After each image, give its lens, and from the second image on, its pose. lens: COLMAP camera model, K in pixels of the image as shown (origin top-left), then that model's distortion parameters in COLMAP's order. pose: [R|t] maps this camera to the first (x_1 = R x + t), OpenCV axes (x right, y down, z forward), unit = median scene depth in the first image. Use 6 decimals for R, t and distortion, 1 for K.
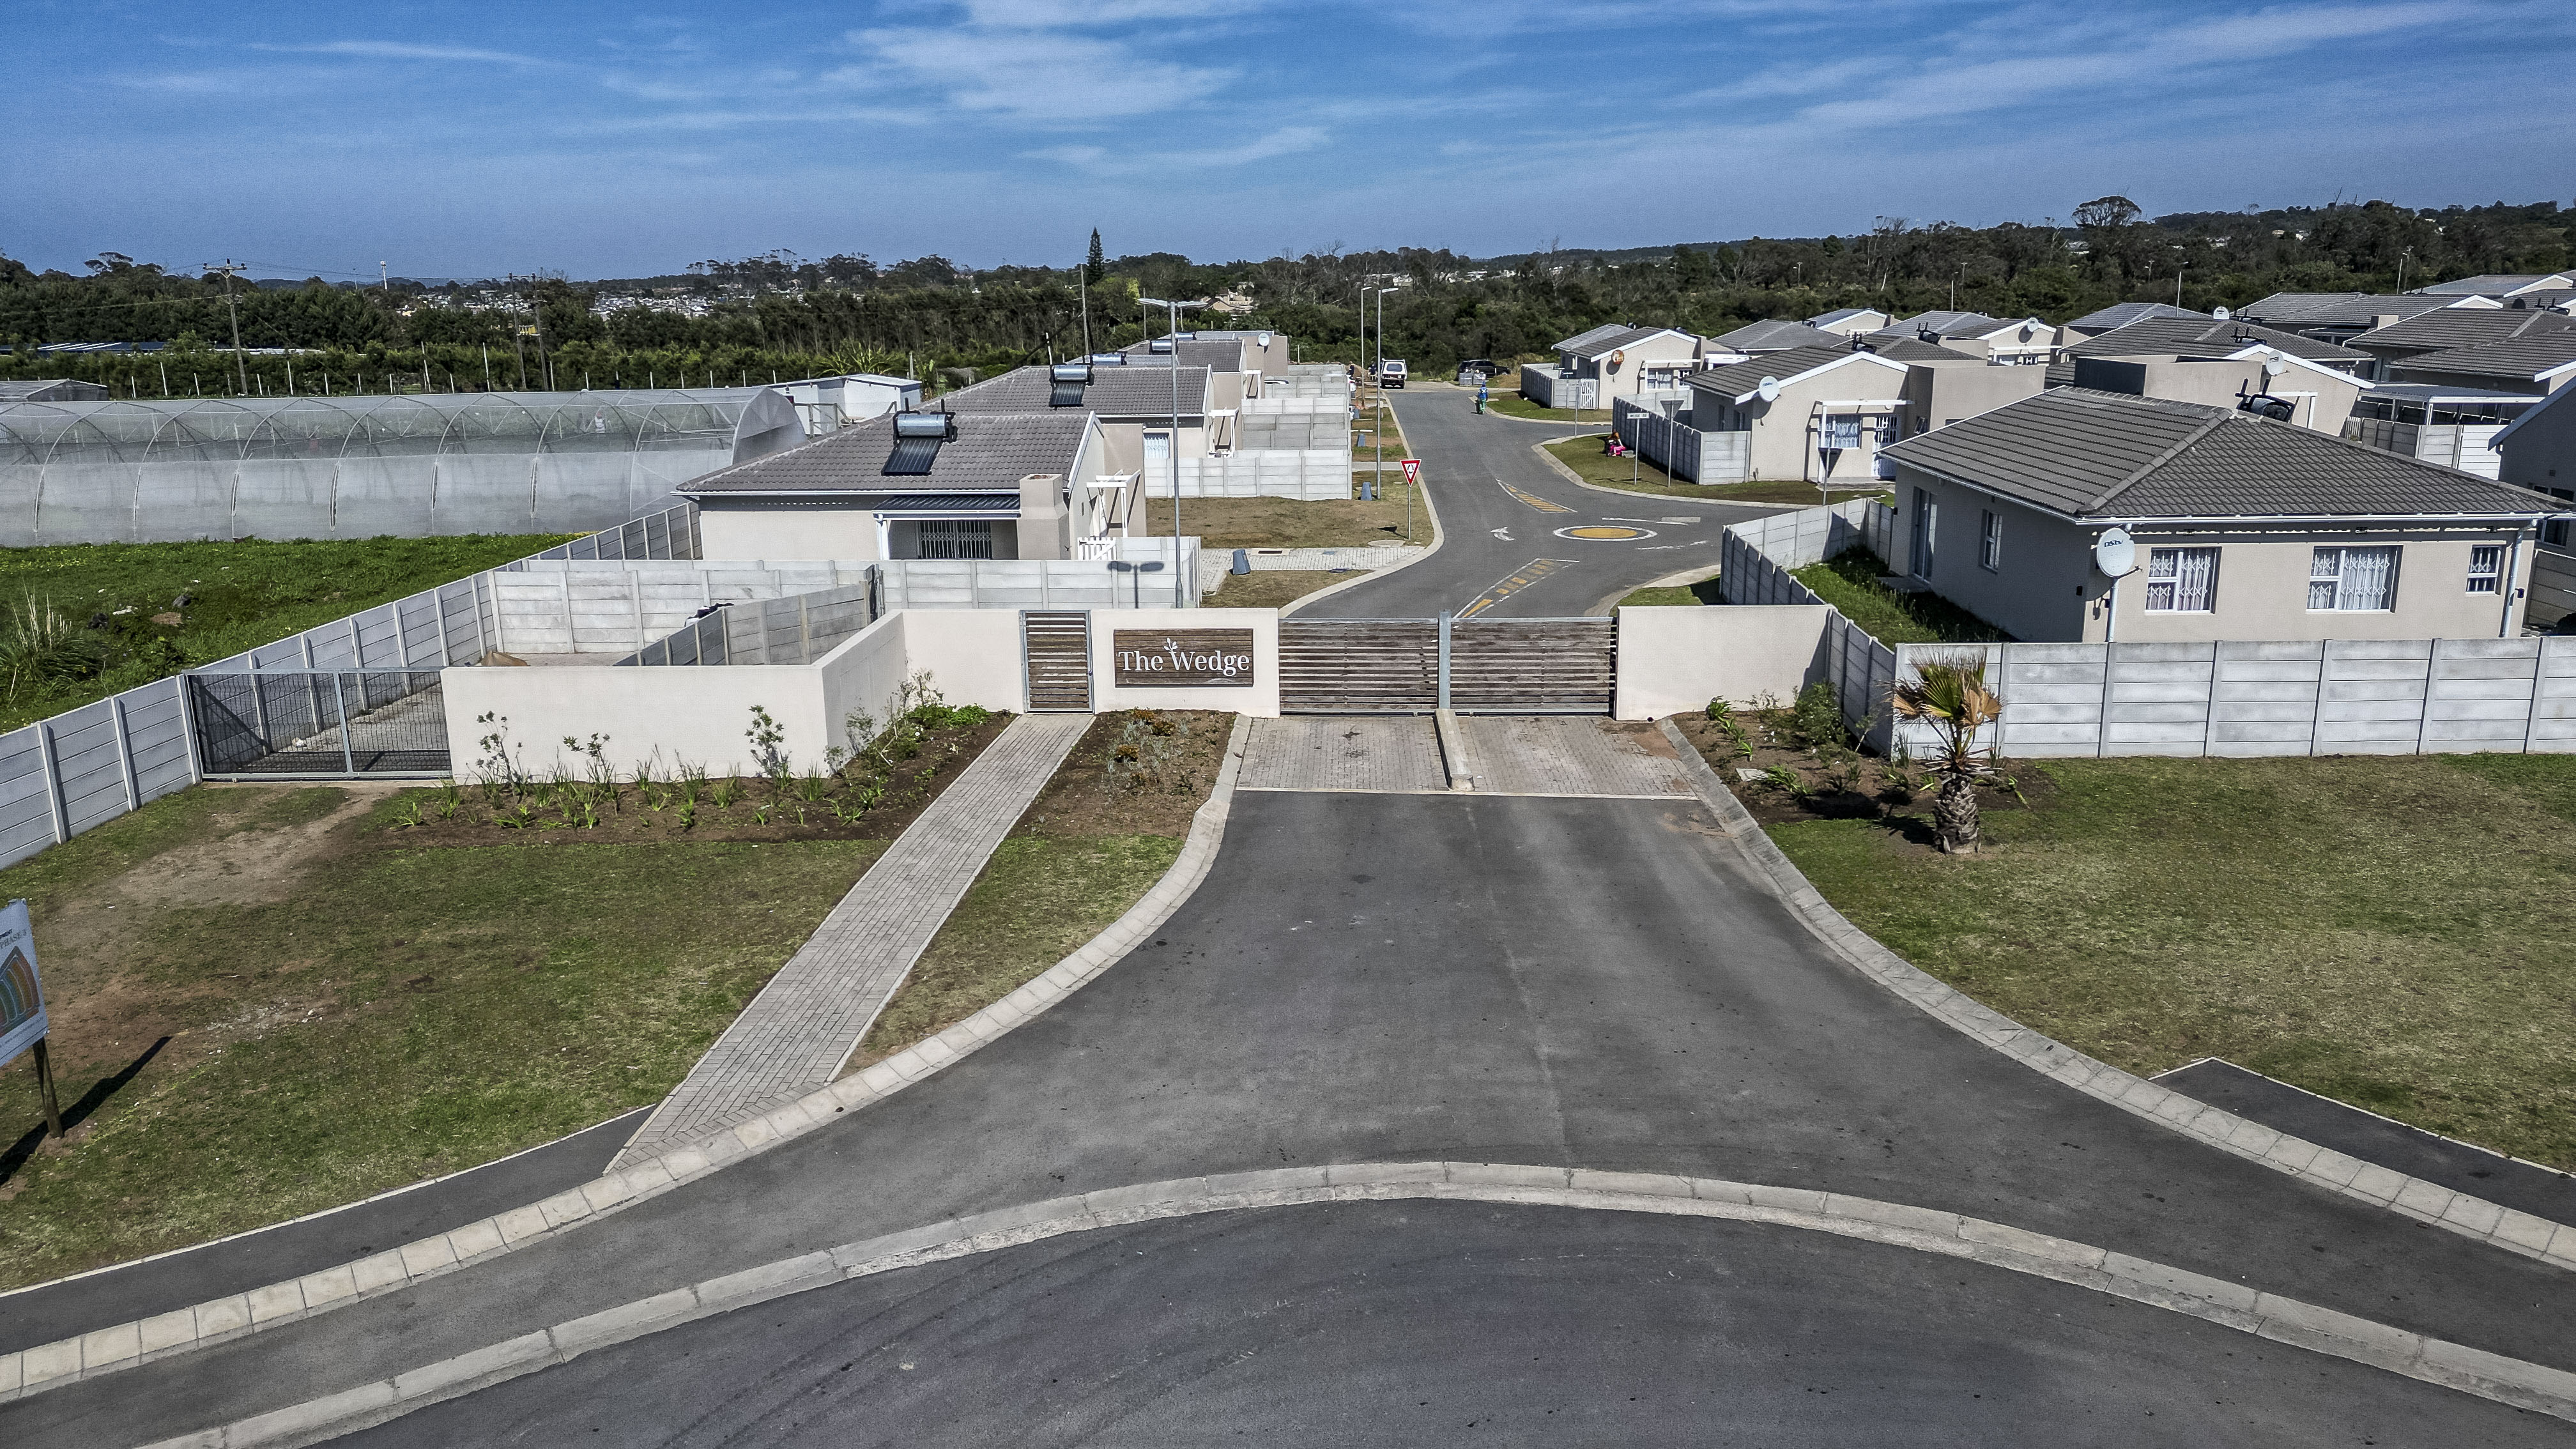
lens RADIAL K [[1787.2, 0, 1295.4], [0, 1787.2, 721.0], [0, 0, 1]] dist [0.096874, -0.104520]
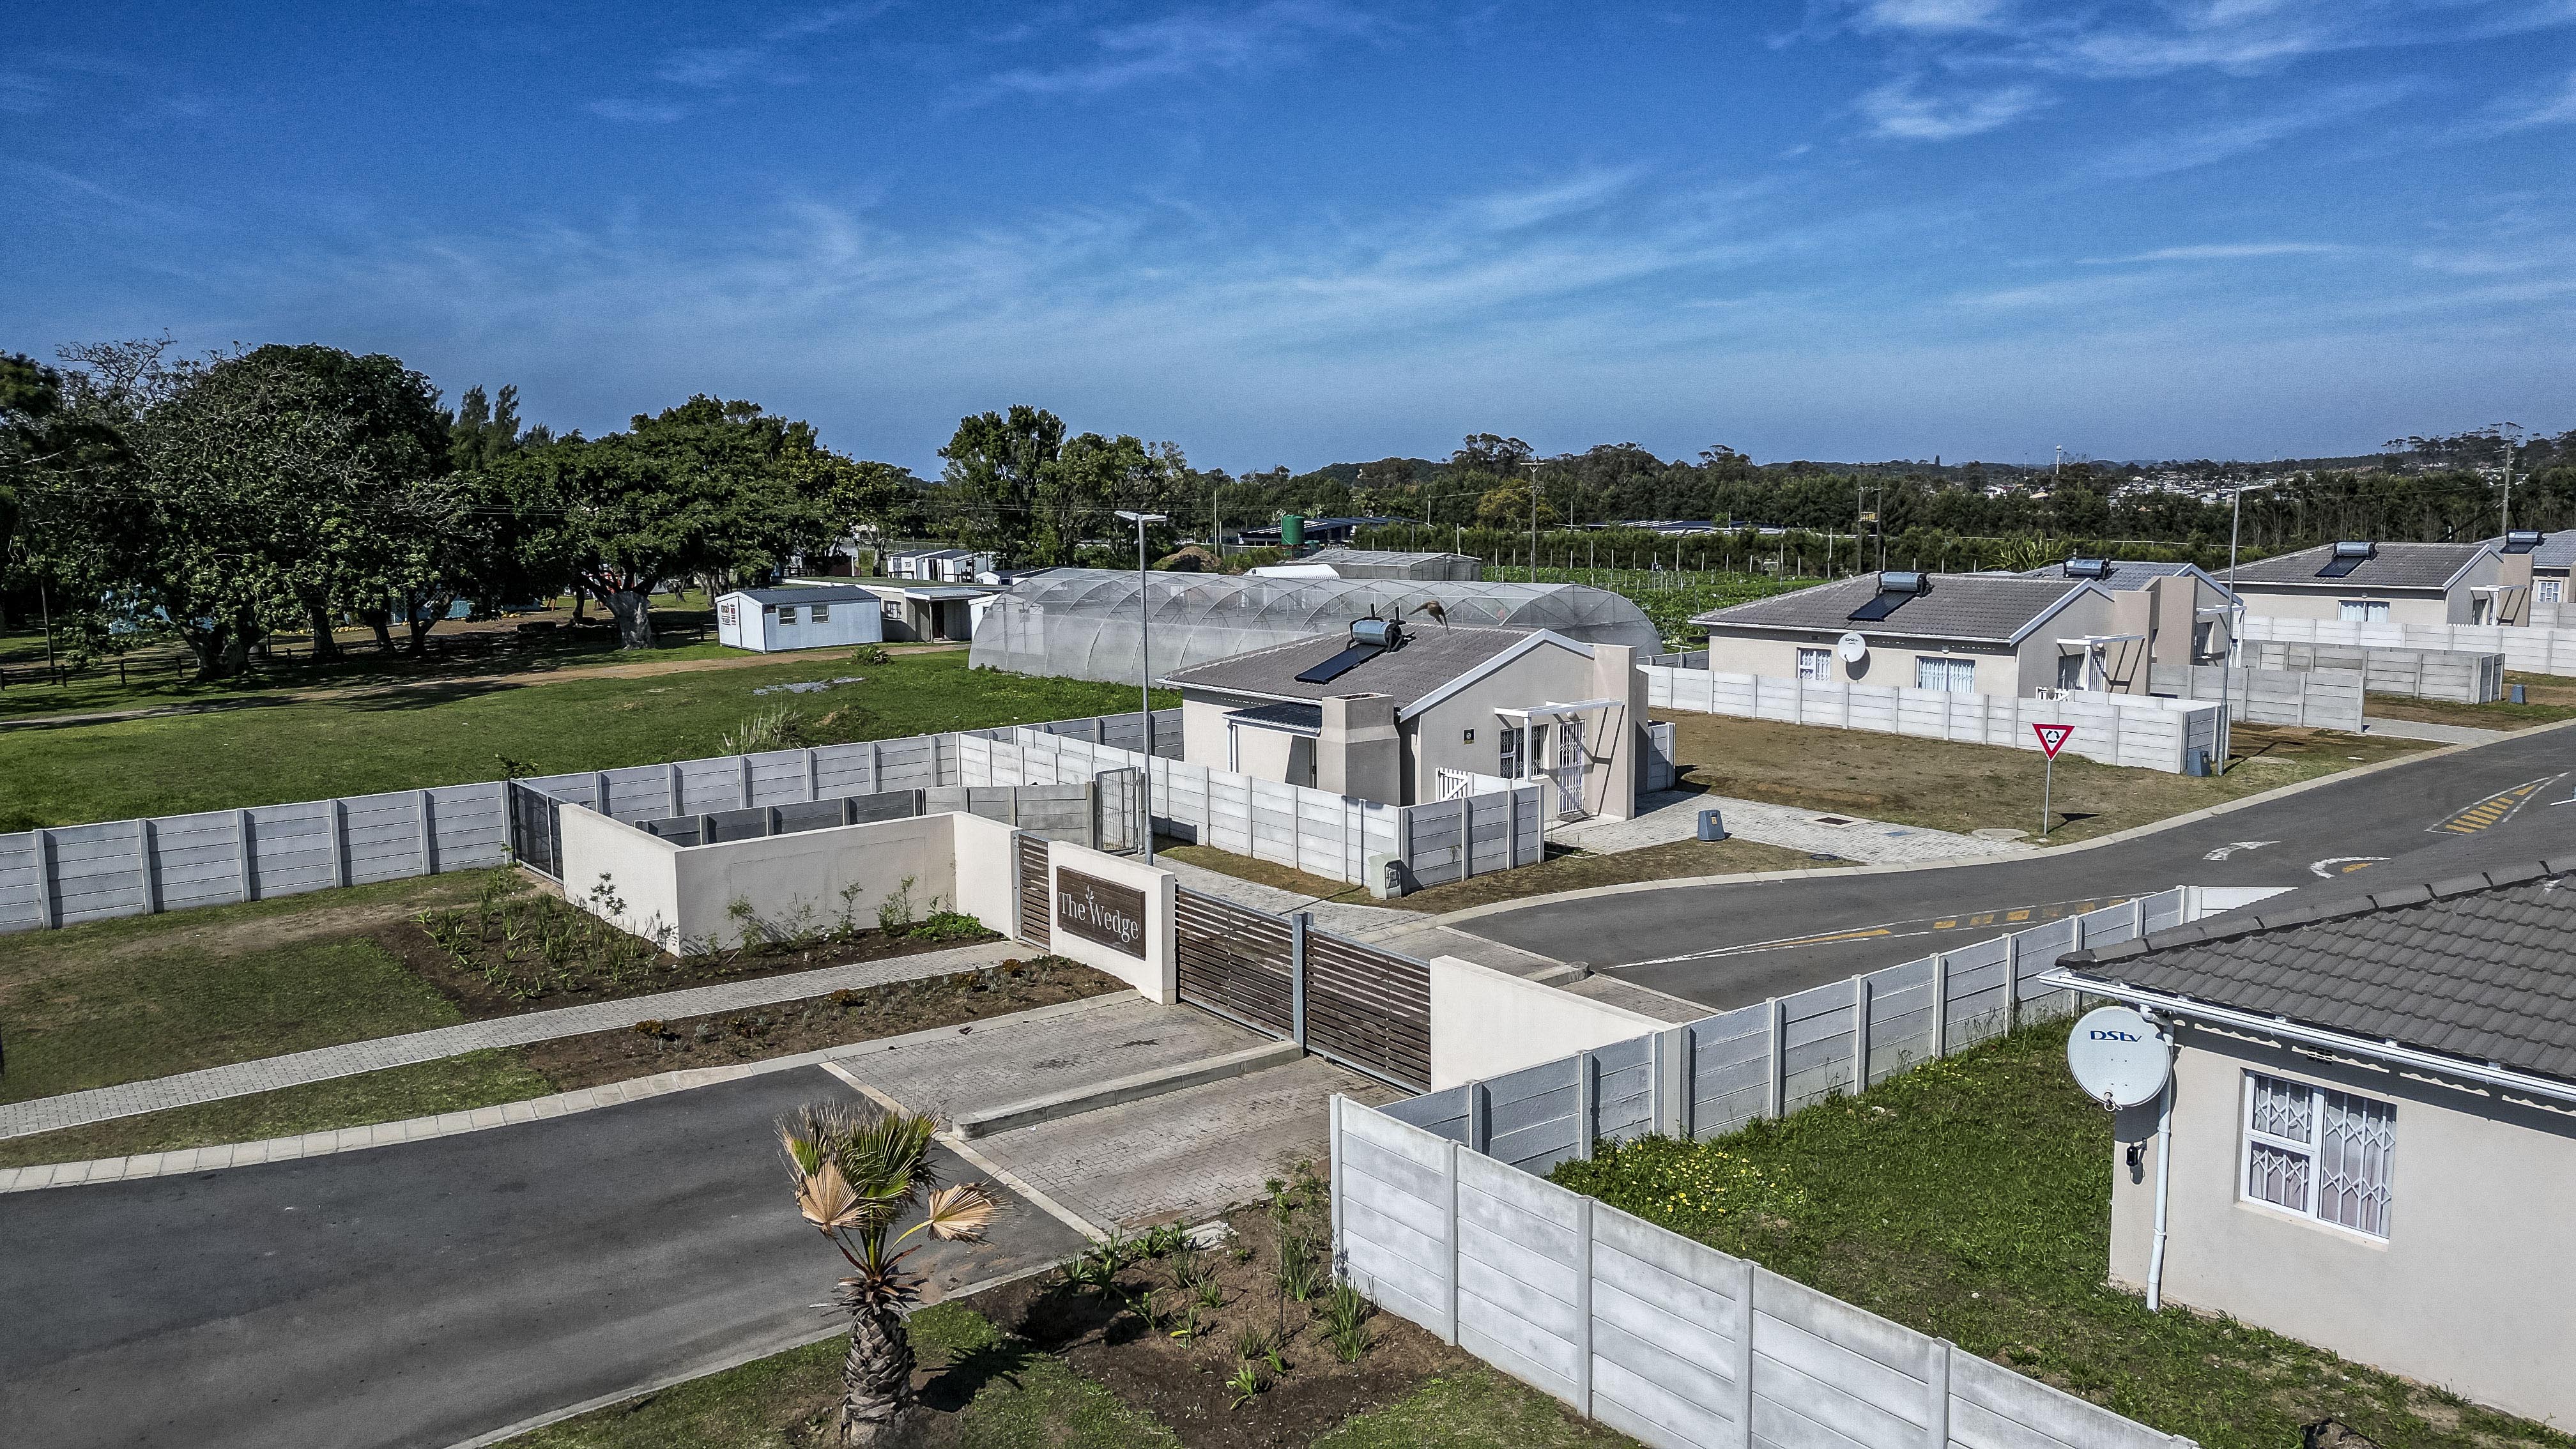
lens RADIAL K [[1787.2, 0, 1295.4], [0, 1787.2, 721.0], [0, 0, 1]] dist [0.096874, -0.104520]
pose [[0.650570, 0.106989, -0.751872, 0.645130], [-0.178314, 0.983870, -0.014288, -0.131142], [0.738216, 0.143365, 0.659154, 0.478941]]
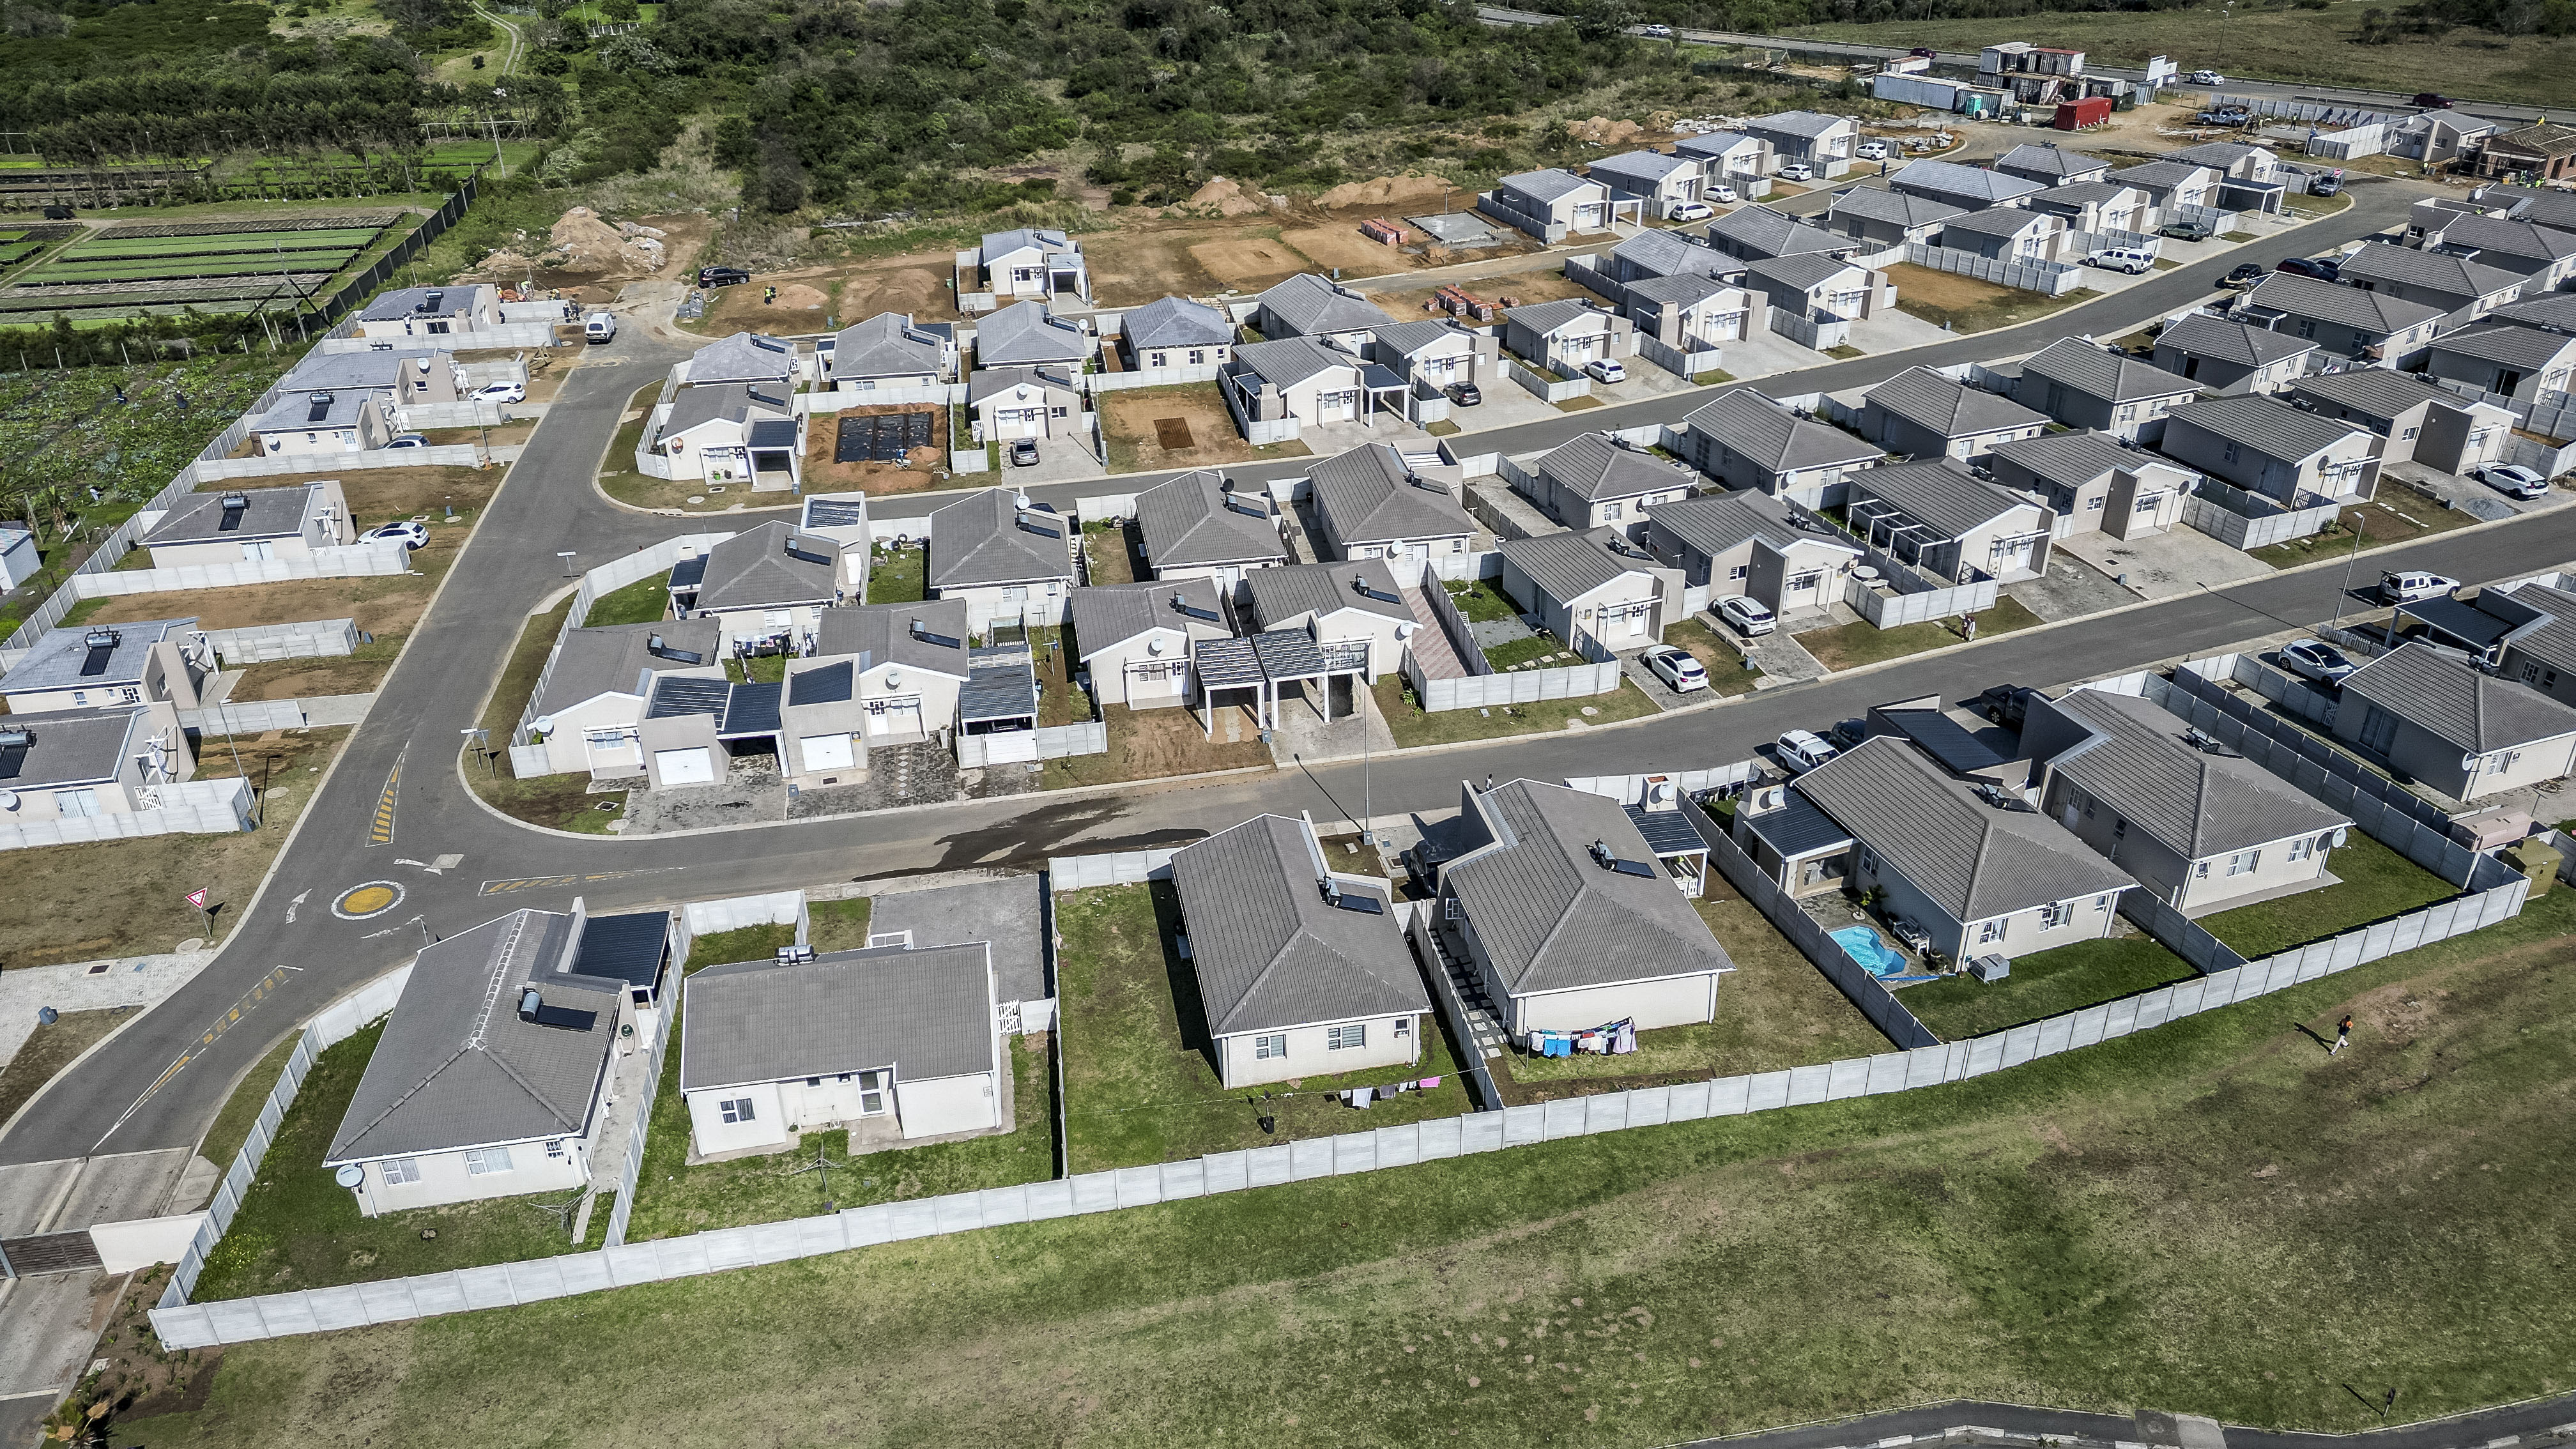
lens RADIAL K [[1787.2, 0, 1295.4], [0, 1787.2, 721.0], [0, 0, 1]] dist [0.096874, -0.104520]
pose [[0.980103, -0.097148, 0.173088, 1.131047], [0.049622, 0.964272, 0.260227, -1.003569], [-0.192184, -0.246460, 0.949907, -0.929223]]
